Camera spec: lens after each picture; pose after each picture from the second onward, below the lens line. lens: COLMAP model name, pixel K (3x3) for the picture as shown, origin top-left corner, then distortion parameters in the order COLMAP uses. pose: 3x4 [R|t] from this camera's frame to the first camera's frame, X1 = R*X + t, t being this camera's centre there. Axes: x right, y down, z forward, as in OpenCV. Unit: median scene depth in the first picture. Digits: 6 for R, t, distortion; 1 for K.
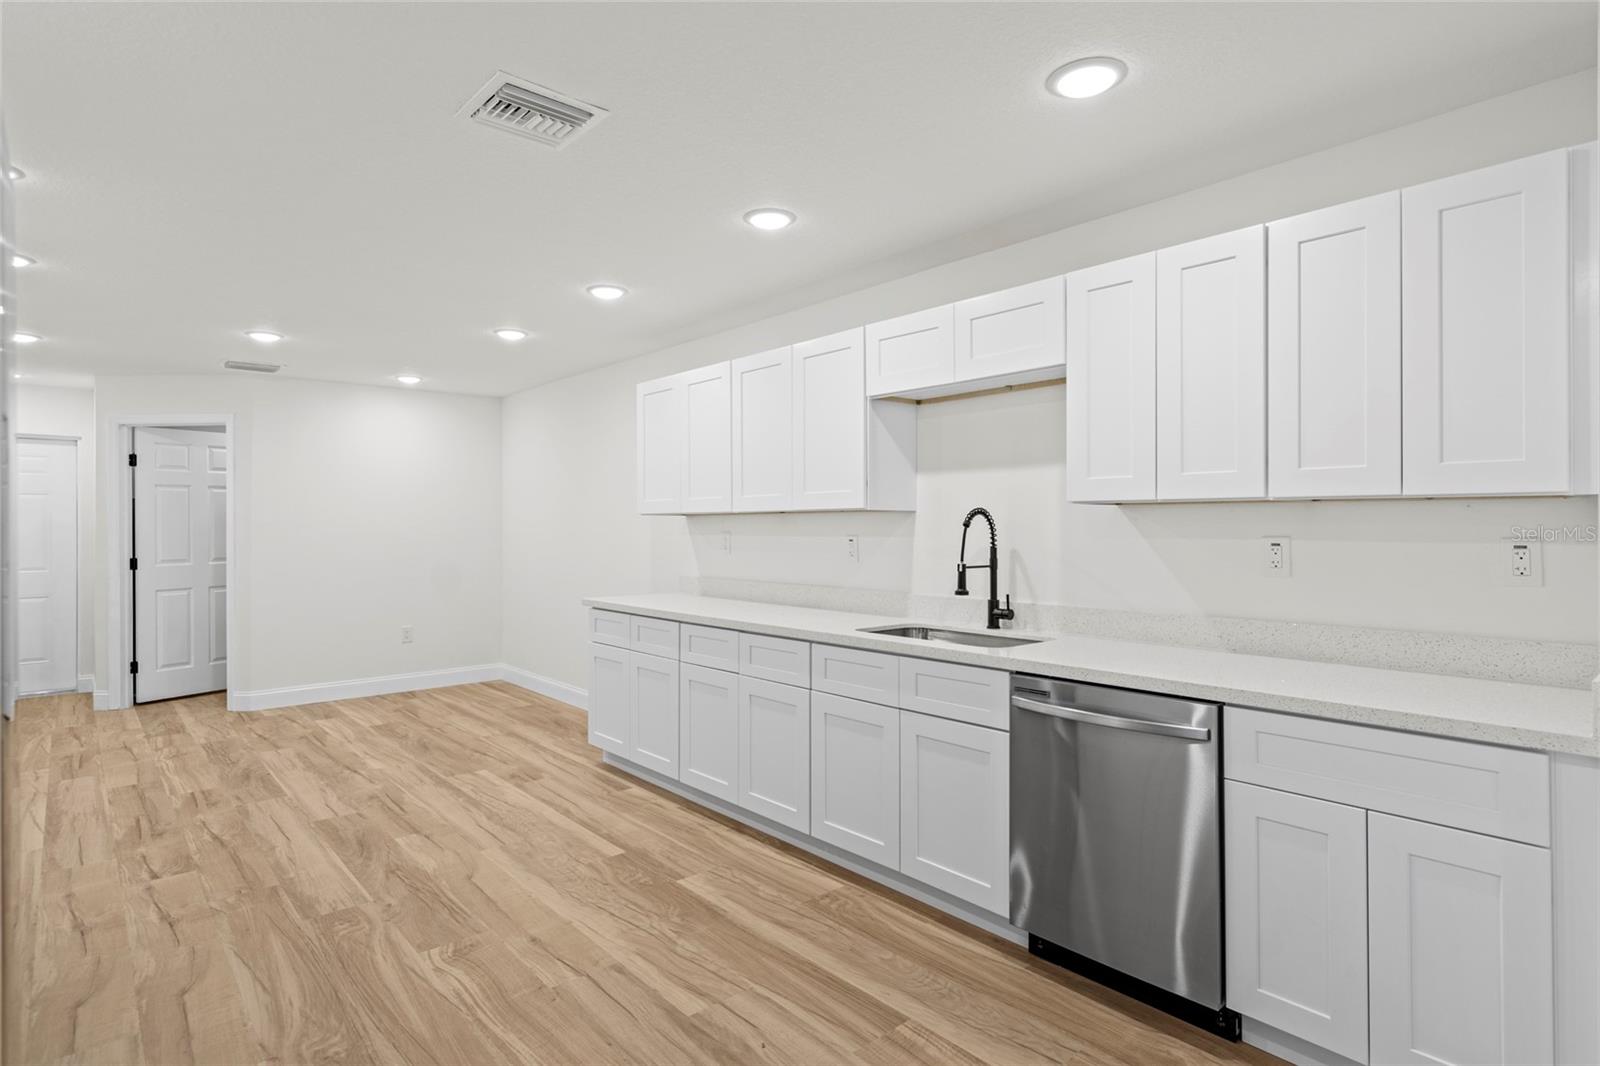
lens RADIAL K [[829.5, 0, 794.9], [0, 829.5, 524.3], [0, 0, 1]] dist [0.004827, -0.000730]
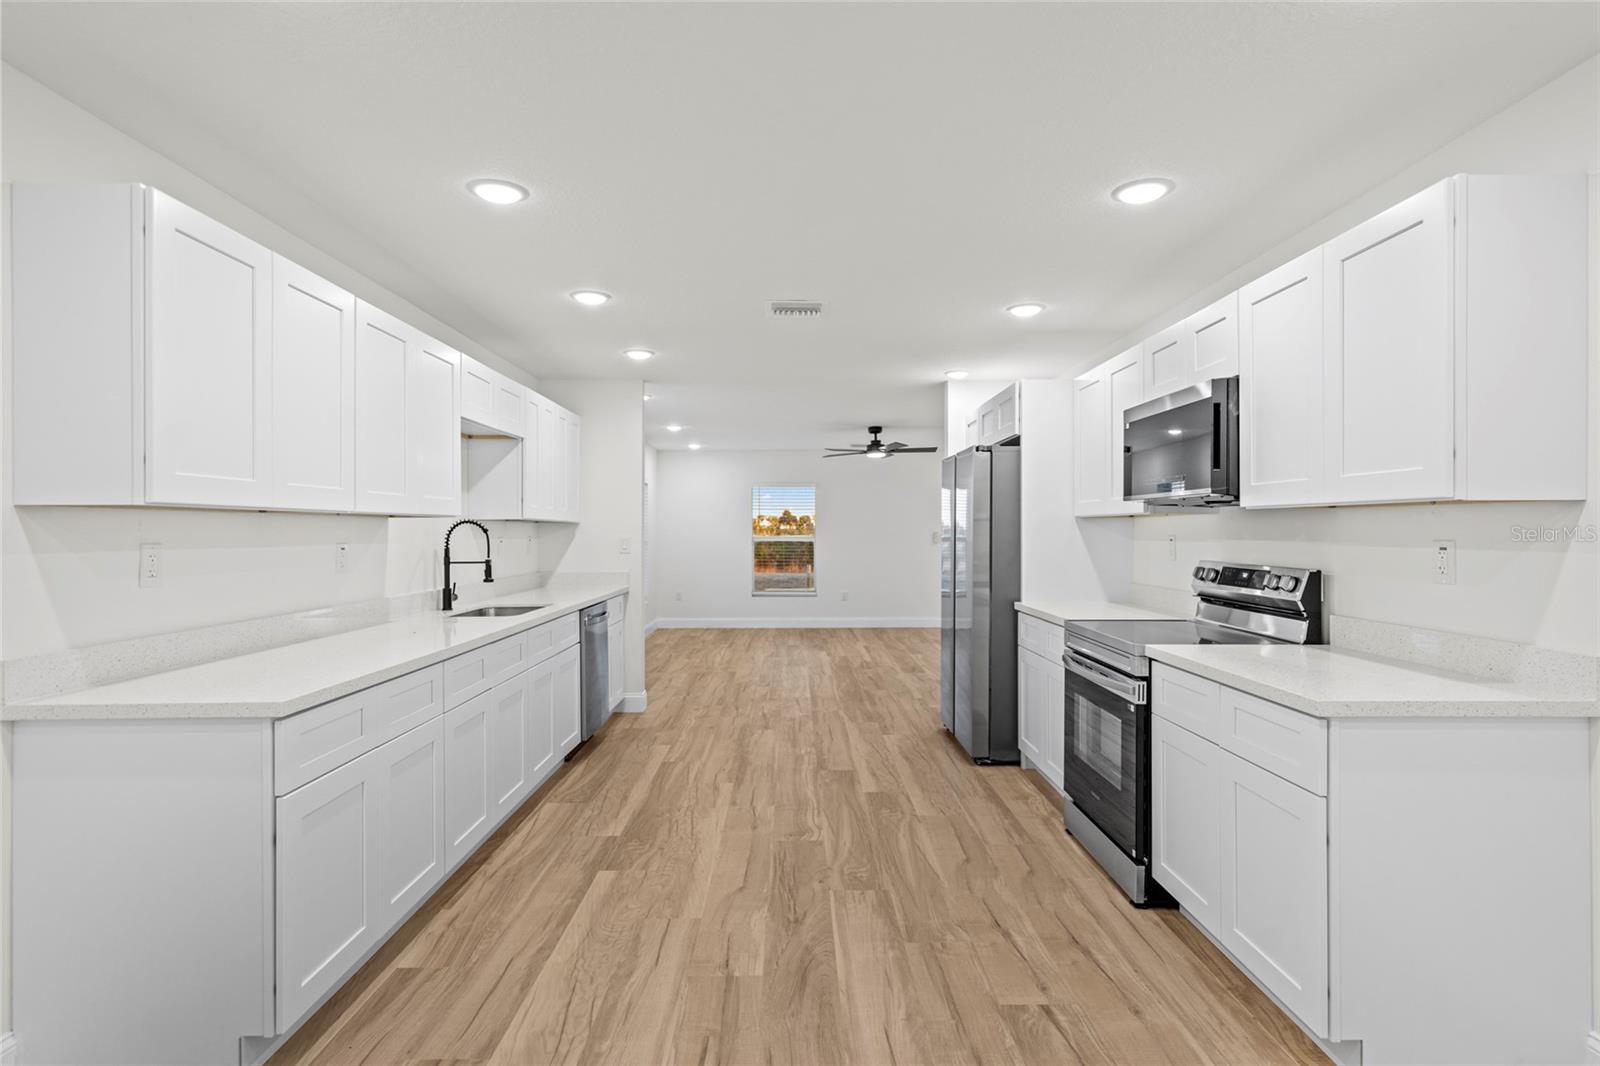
lens RADIAL K [[827.2, 0, 800.0], [0, 827.2, 533.0], [0, 0, 1]] dist [0.003198, 0.000279]
pose [[-0.759174, 0.002817, 0.650881, -1.046656], [0.001843, 0.999996, -0.002180, 0.006915], [-0.650885, -0.000455, -0.759176, 1.642449]]
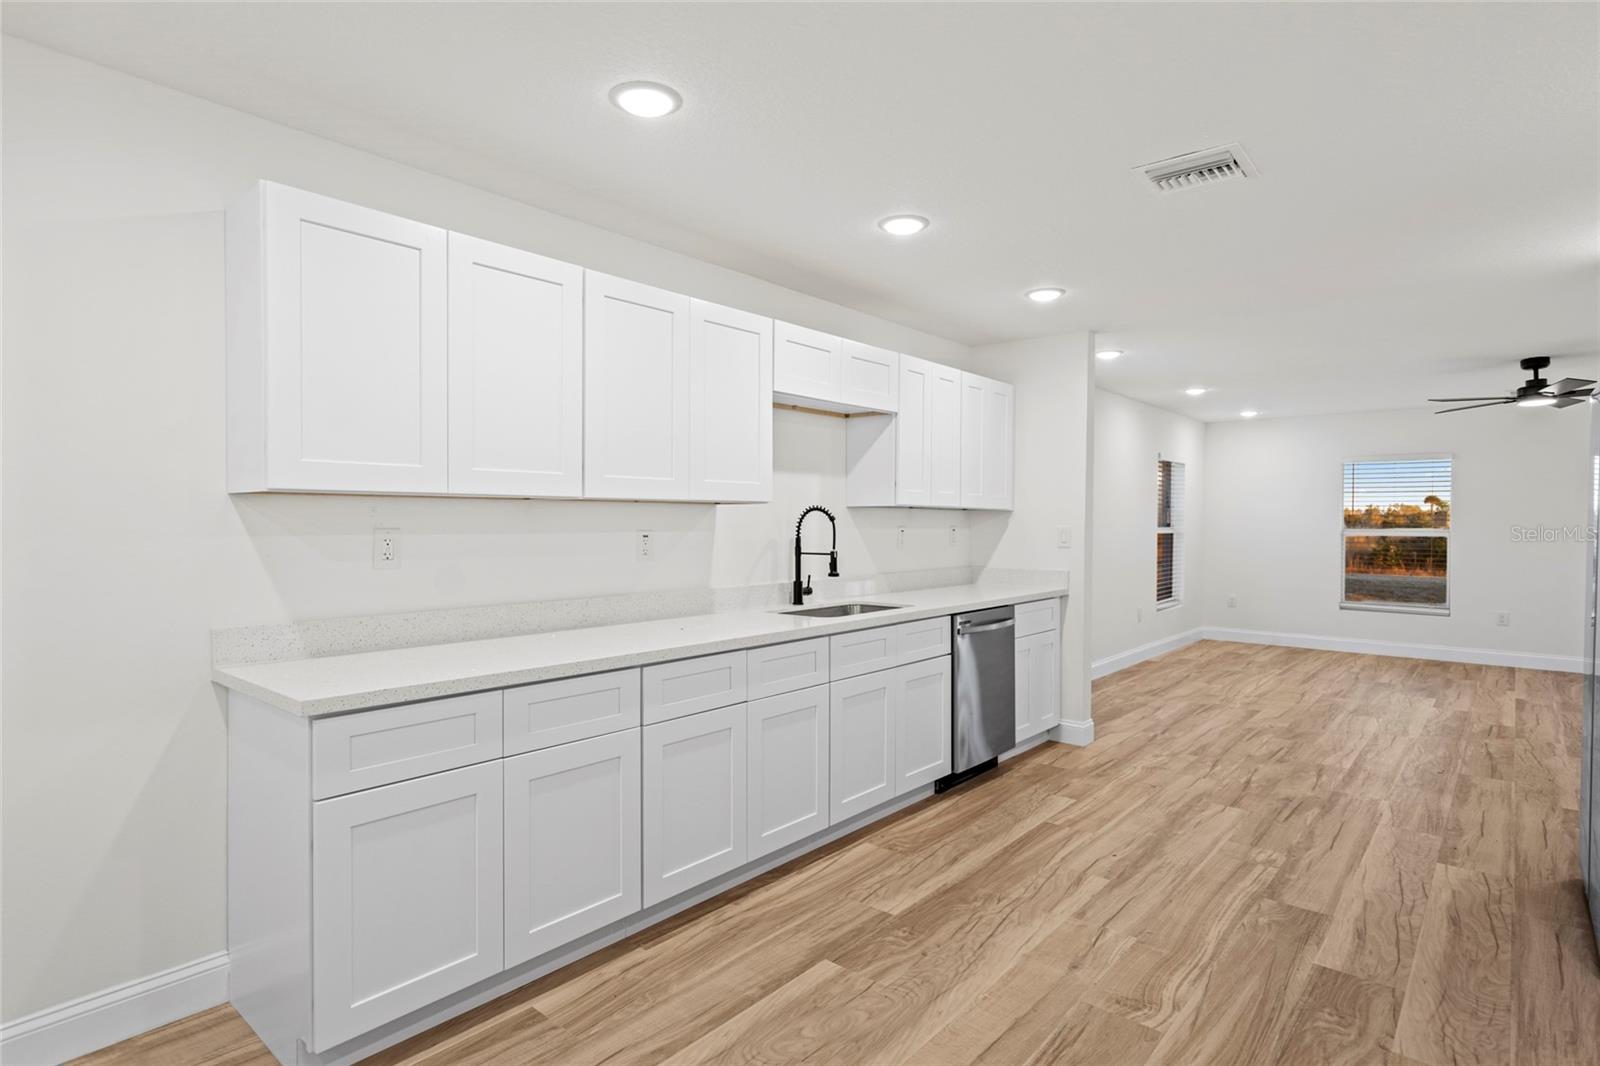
lens RADIAL K [[827.2, 0, 800.0], [0, 827.2, 533.0], [0, 0, 1]] dist [0.003198, 0.000279]
pose [[-0.140517, -0.013371, 0.989988, -0.965525], [-0.007095, 0.999897, 0.012498, 0.005607], [-0.990053, -0.005268, -0.140597, 1.175484]]
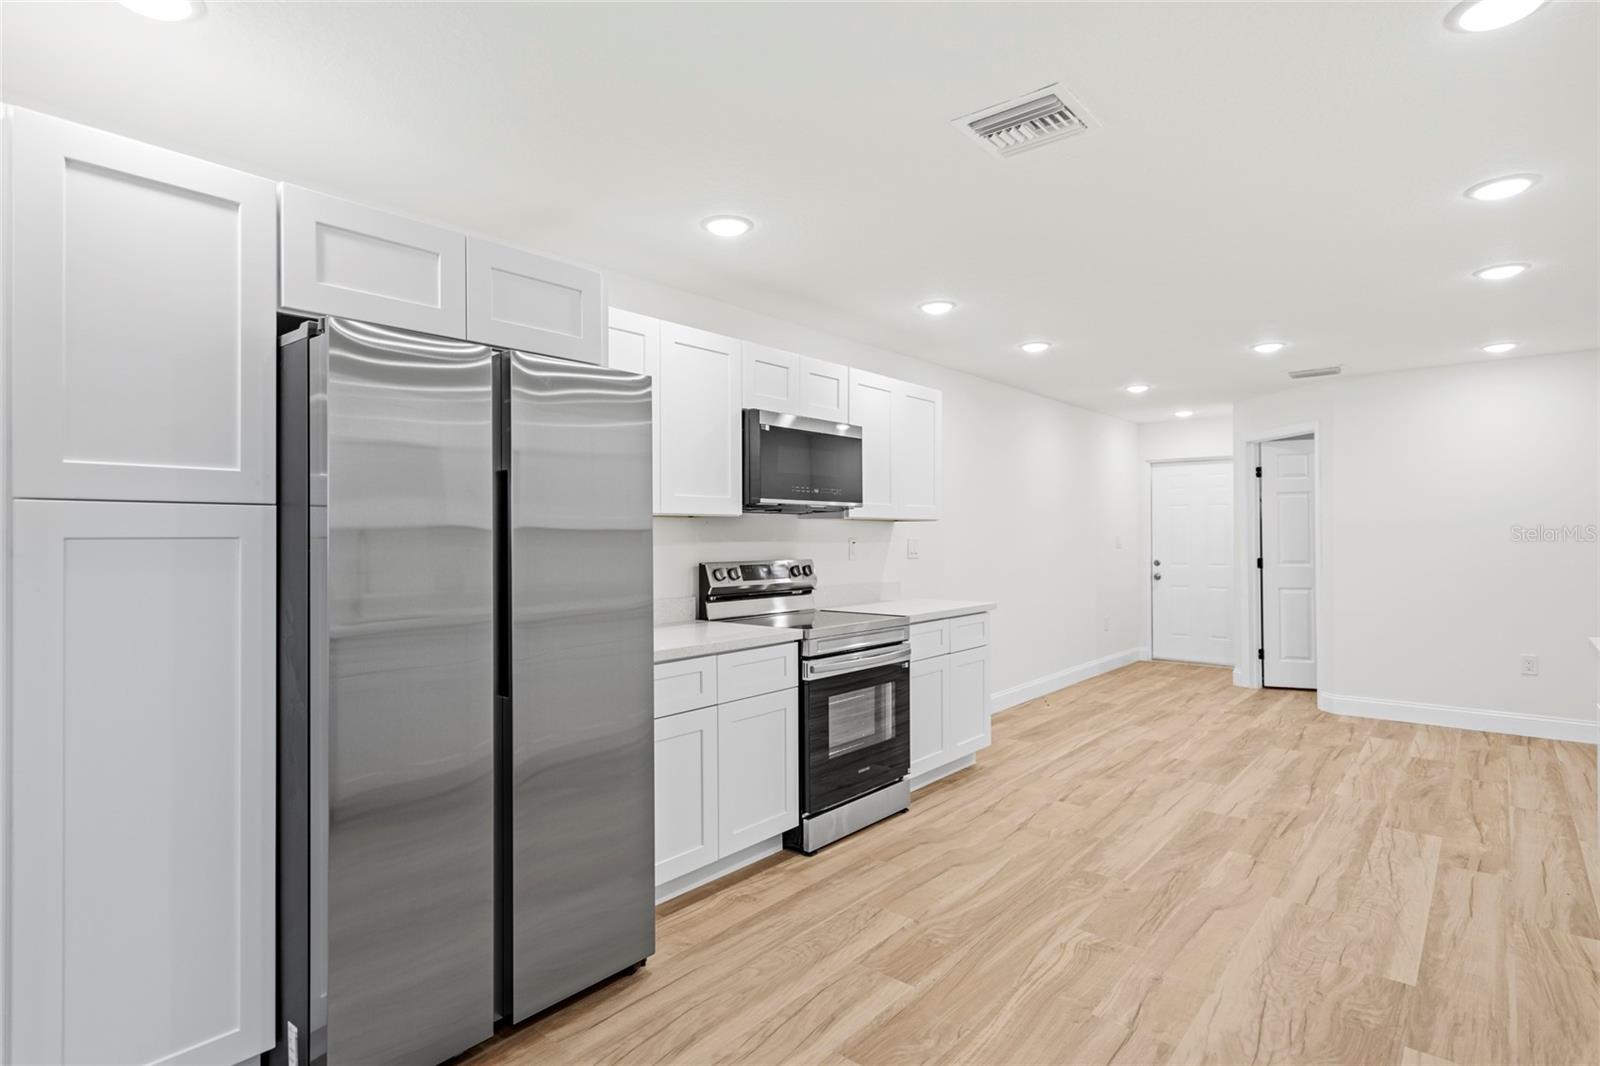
lens RADIAL K [[827.2, 0, 800.0], [0, 827.2, 533.0], [0, 0, 1]] dist [0.003198, 0.000279]
pose [[0.154416, 0.000600, -0.988006, 0.437113], [0.006962, 0.999974, 0.001695, 0.000015], [0.987981, -0.007140, 0.154408, 0.384951]]
